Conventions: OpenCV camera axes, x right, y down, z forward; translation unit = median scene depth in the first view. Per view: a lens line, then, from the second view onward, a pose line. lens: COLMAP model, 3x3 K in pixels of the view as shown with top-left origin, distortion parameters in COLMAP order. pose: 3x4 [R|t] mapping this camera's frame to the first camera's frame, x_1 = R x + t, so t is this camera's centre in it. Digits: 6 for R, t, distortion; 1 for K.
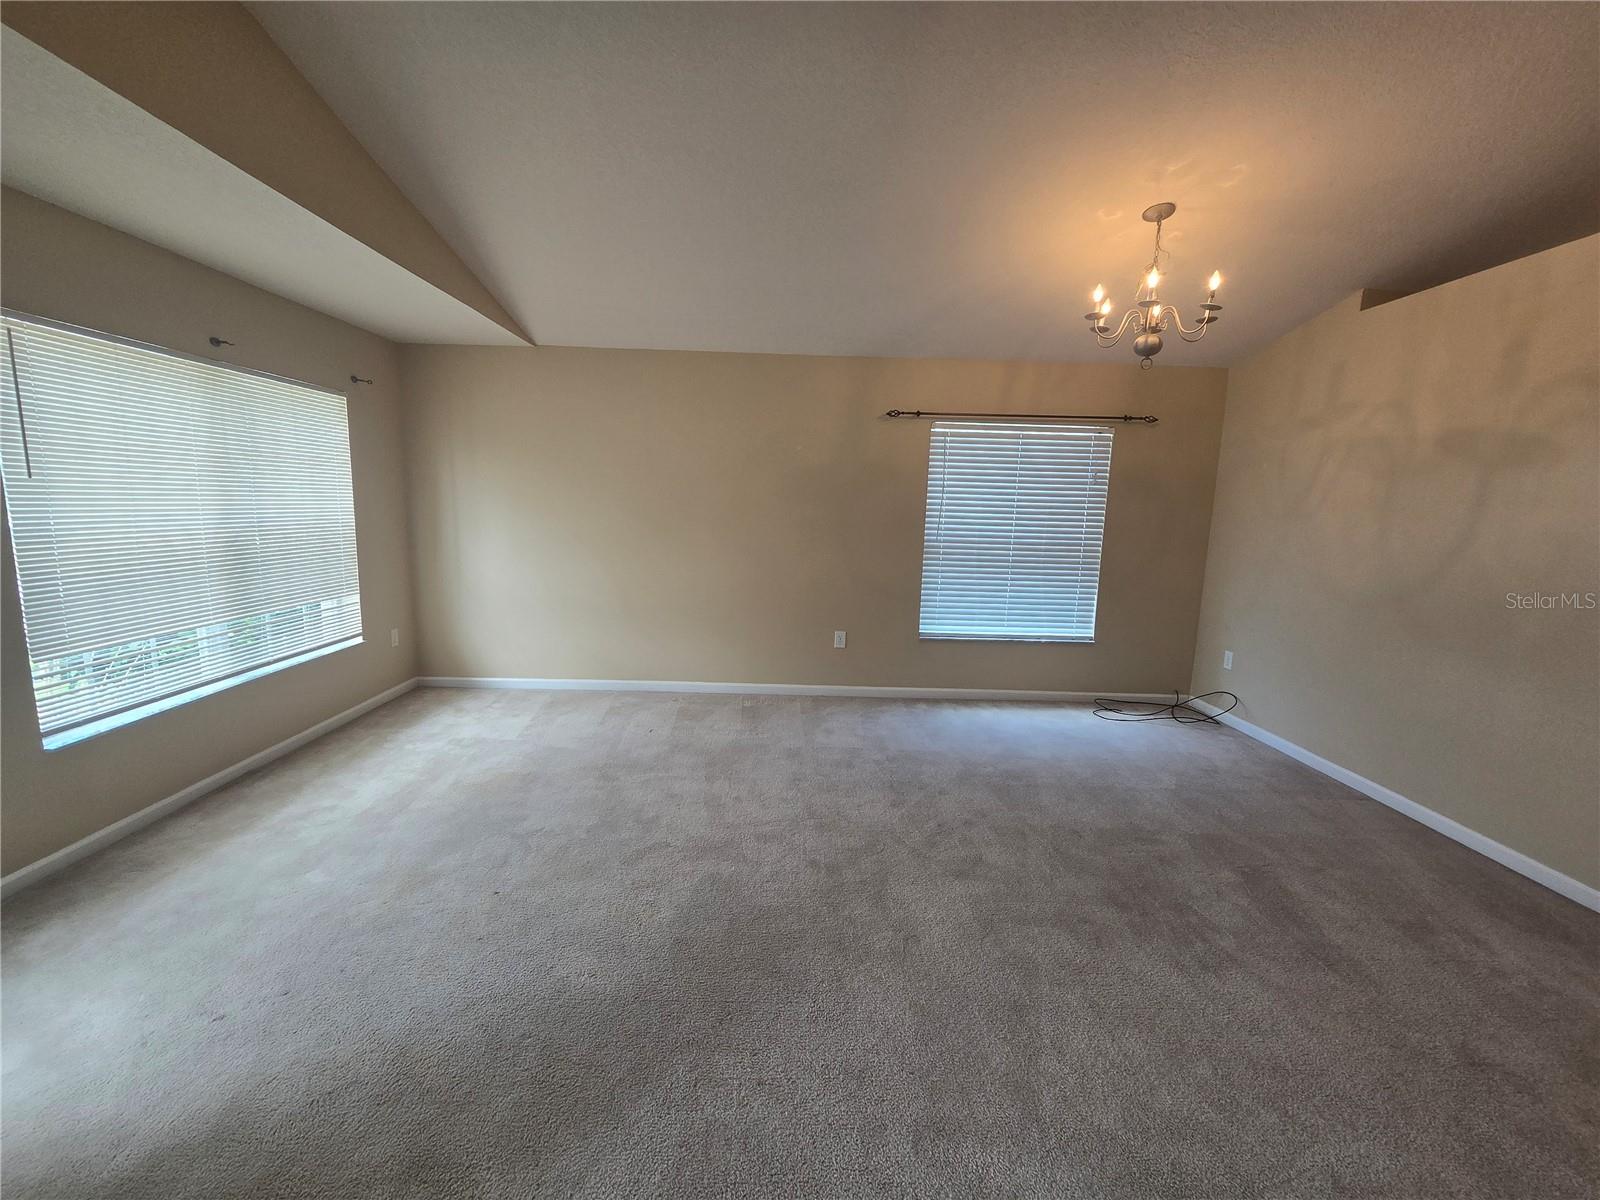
lens RADIAL K [[655.6, 0, 794.5], [0, 655.6, 597.1], [0, 0, 1]] dist [0.000155, 0.000261]
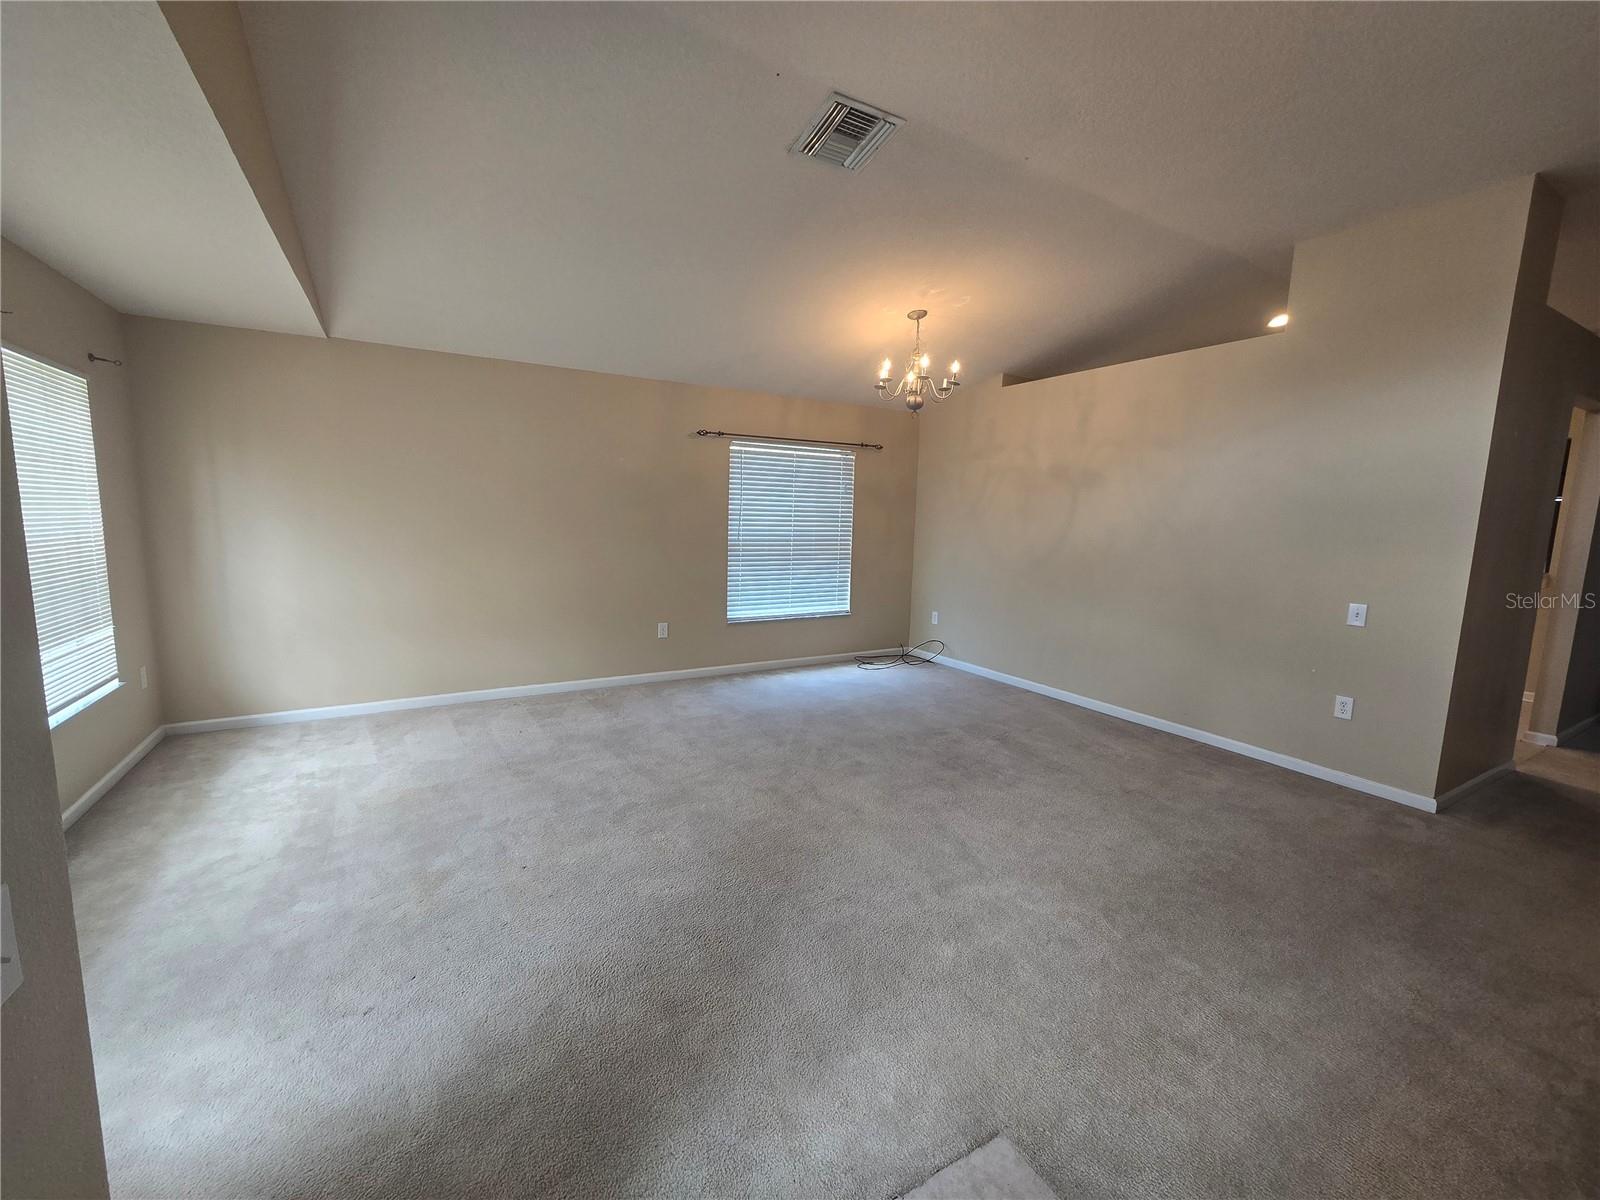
lens RADIAL K [[655.6, 0, 794.5], [0, 655.6, 597.1], [0, 0, 1]] dist [0.000155, 0.000261]
pose [[0.871126, -0.069823, 0.486070, -0.323959], [0.072229, 0.997292, 0.013812, 0.010132], [-0.485719, 0.023076, 0.873811, -0.108794]]
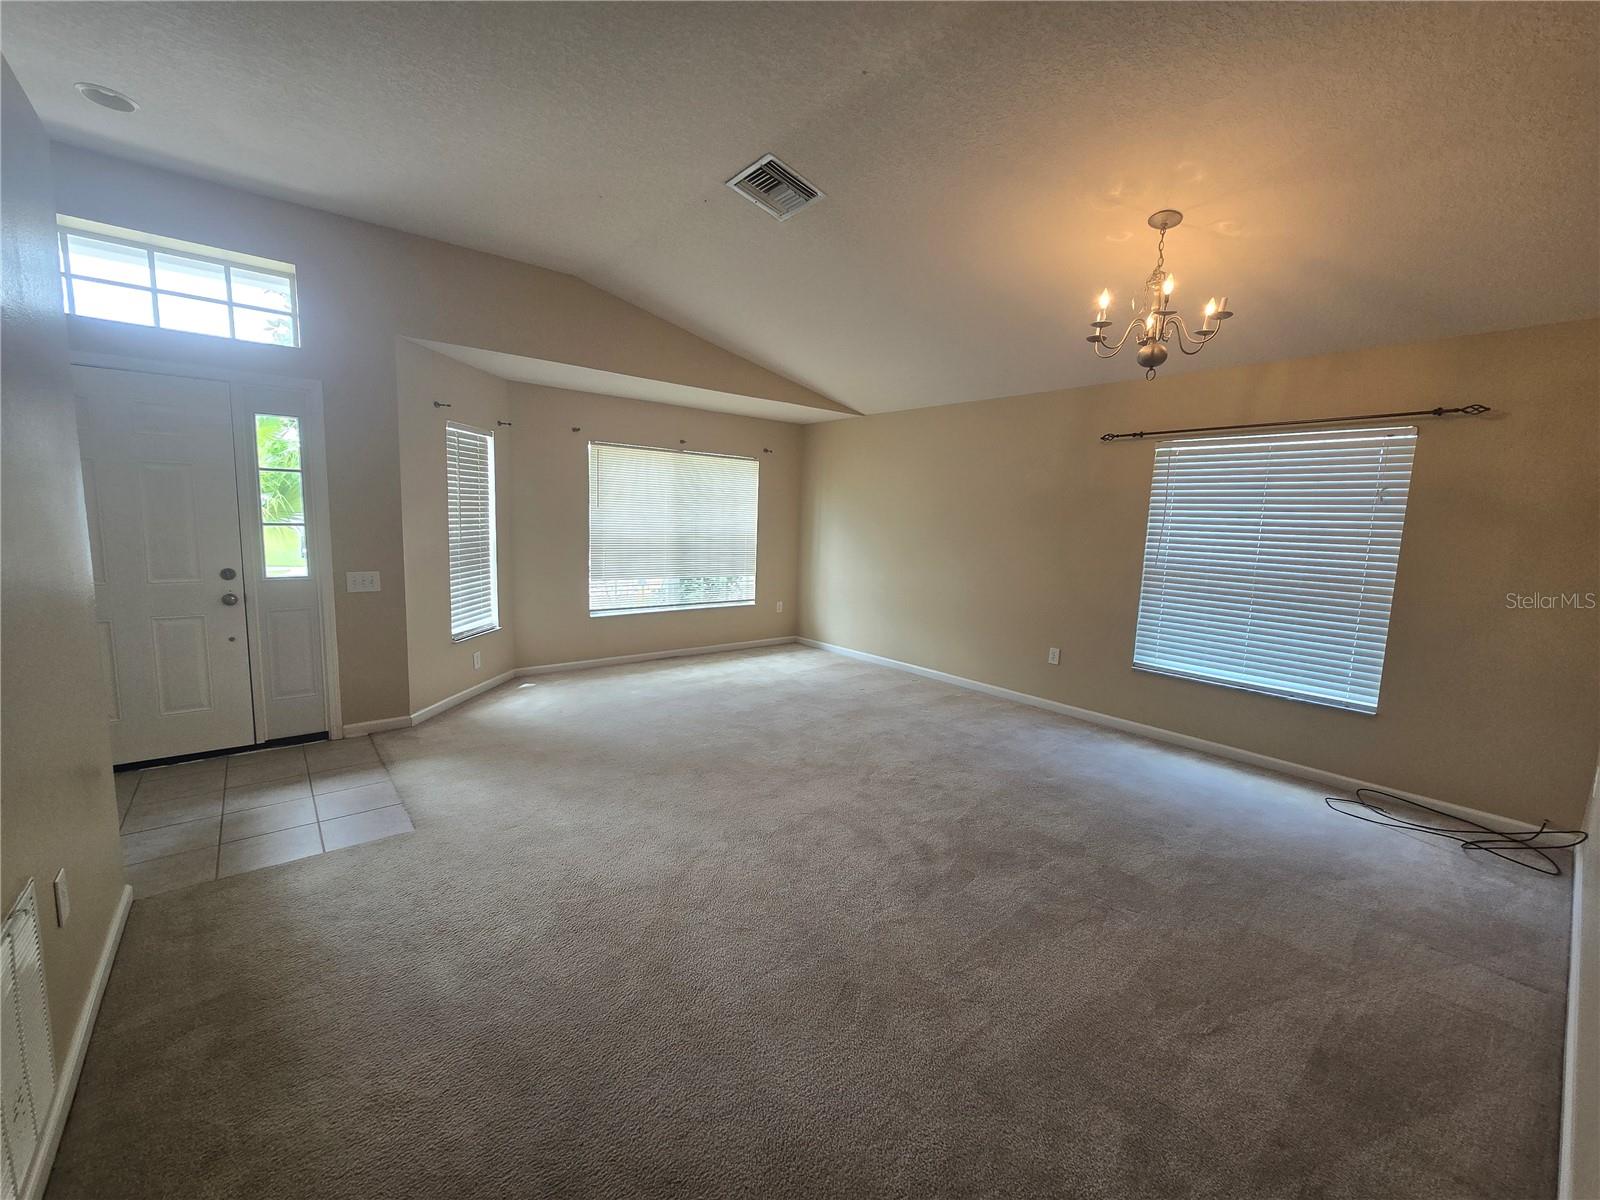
lens RADIAL K [[655.6, 0, 794.5], [0, 655.6, 597.1], [0, 0, 1]] dist [0.000155, 0.000261]
pose [[0.624768, 0.090203, -0.775583, 0.717373], [-0.133251, 0.991051, 0.007923, 0.022046], [0.769357, 0.098397, 0.631196, 0.015502]]
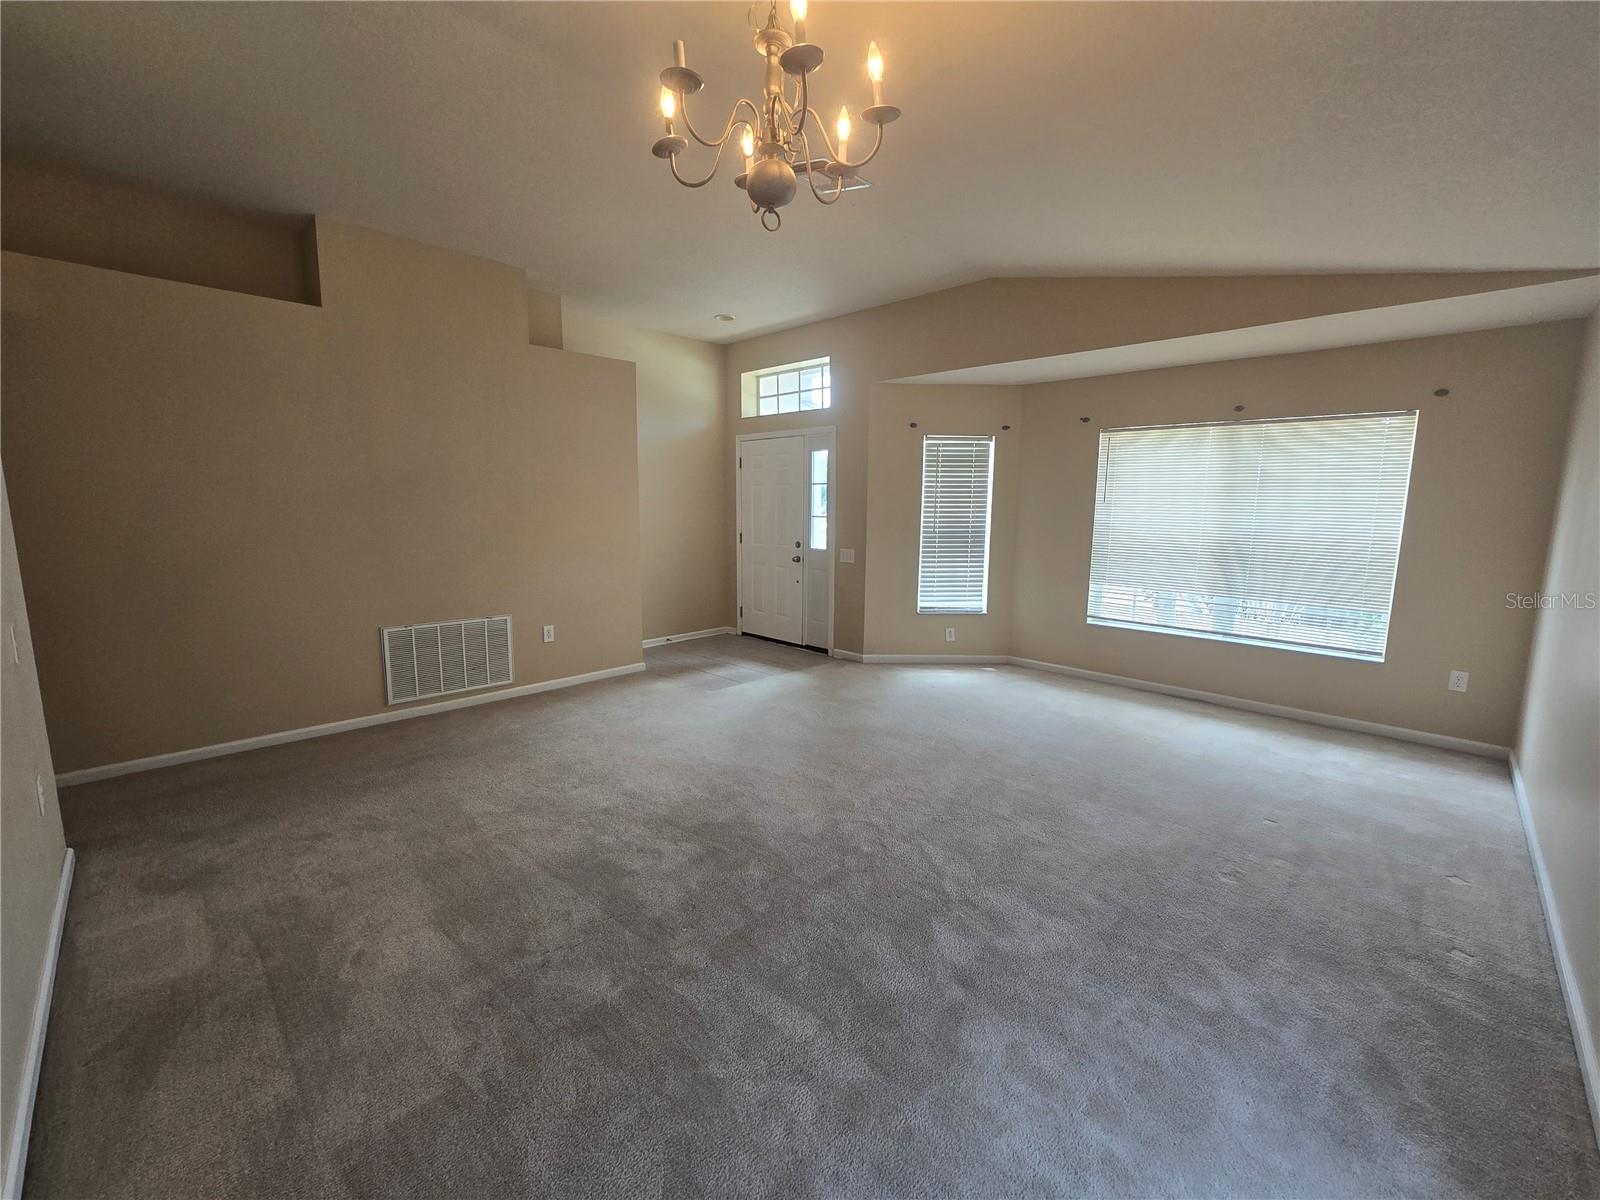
lens RADIAL K [[655.6, 0, 794.5], [0, 655.6, 597.1], [0, 0, 1]] dist [0.000155, 0.000261]
pose [[-0.712751, 0.070732, -0.697842, 0.658023], [-0.133949, 0.962867, 0.234405, -0.141124], [0.688508, 0.260548, -0.676809, 1.045546]]
